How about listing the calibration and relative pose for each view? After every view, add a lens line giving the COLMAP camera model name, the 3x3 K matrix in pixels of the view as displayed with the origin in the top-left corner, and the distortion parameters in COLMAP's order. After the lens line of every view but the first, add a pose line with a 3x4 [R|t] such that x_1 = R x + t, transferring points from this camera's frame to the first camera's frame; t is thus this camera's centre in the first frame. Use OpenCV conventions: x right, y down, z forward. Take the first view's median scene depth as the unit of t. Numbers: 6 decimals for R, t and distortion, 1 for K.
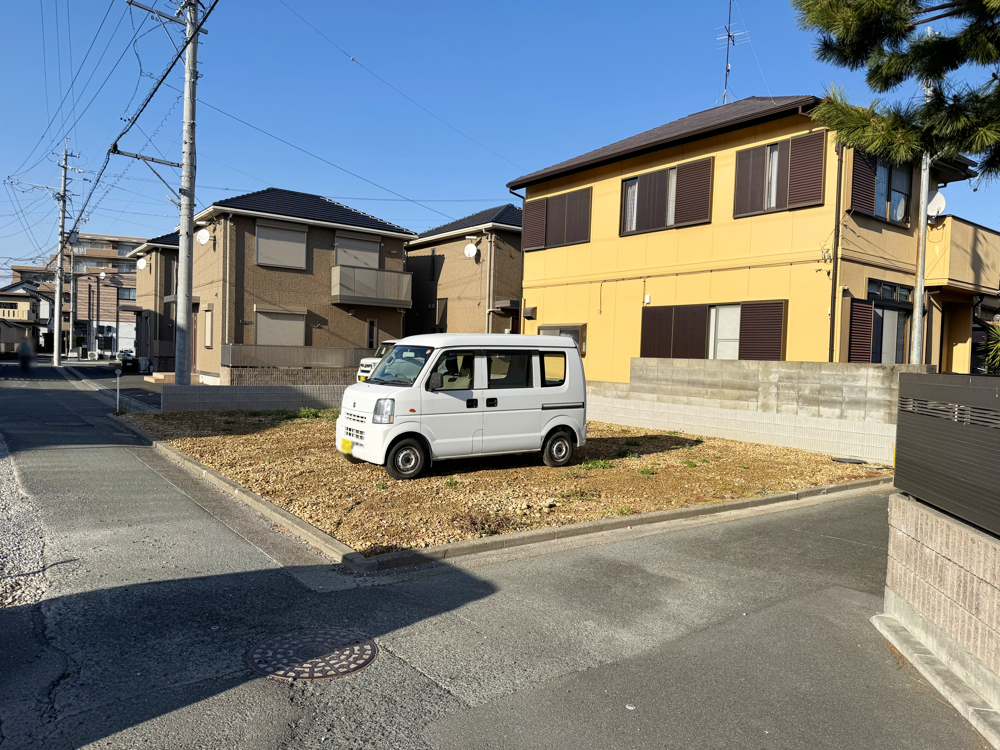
lens RADIAL K [[698.5, 0, 500.0], [0, 698.5, 375.0], [0, 0, 1]] dist [0.113048, -0.162284]
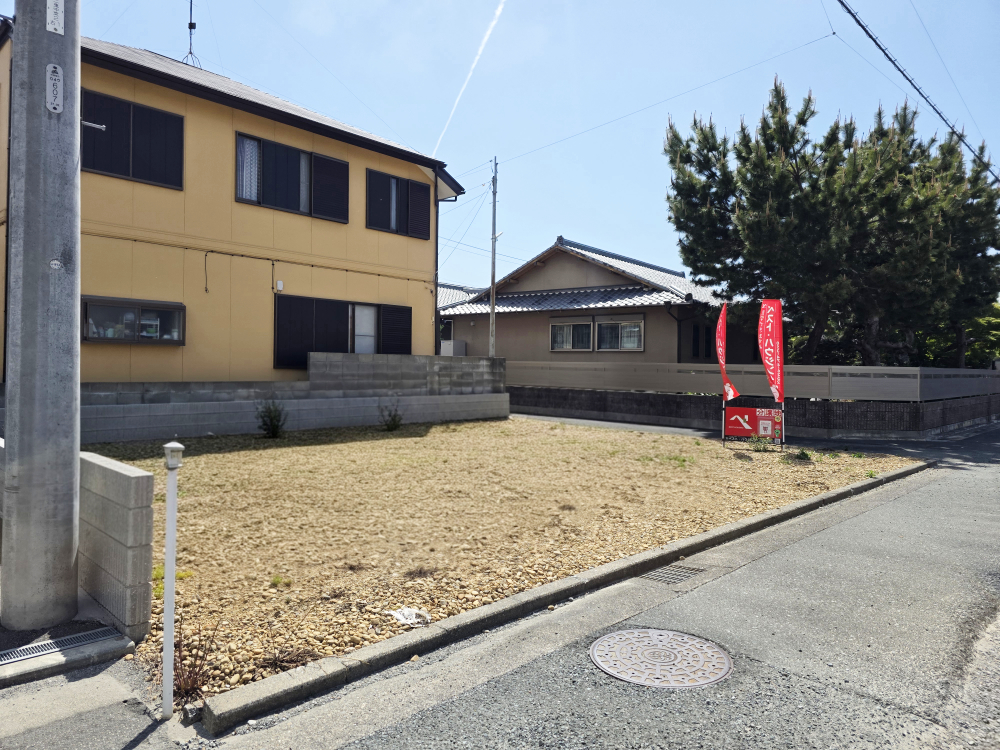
lens RADIAL K [[664.5, 0, 487.1], [0, 664.5, 363.6], [0, 0, 1]] dist [0.090723, -0.080796]
pose [[-0.142259, -0.034961, 0.989212, -0.804729], [0.003167, 0.999355, 0.035775, -0.046689], [-0.989824, 0.008223, -0.142057, 1.032437]]
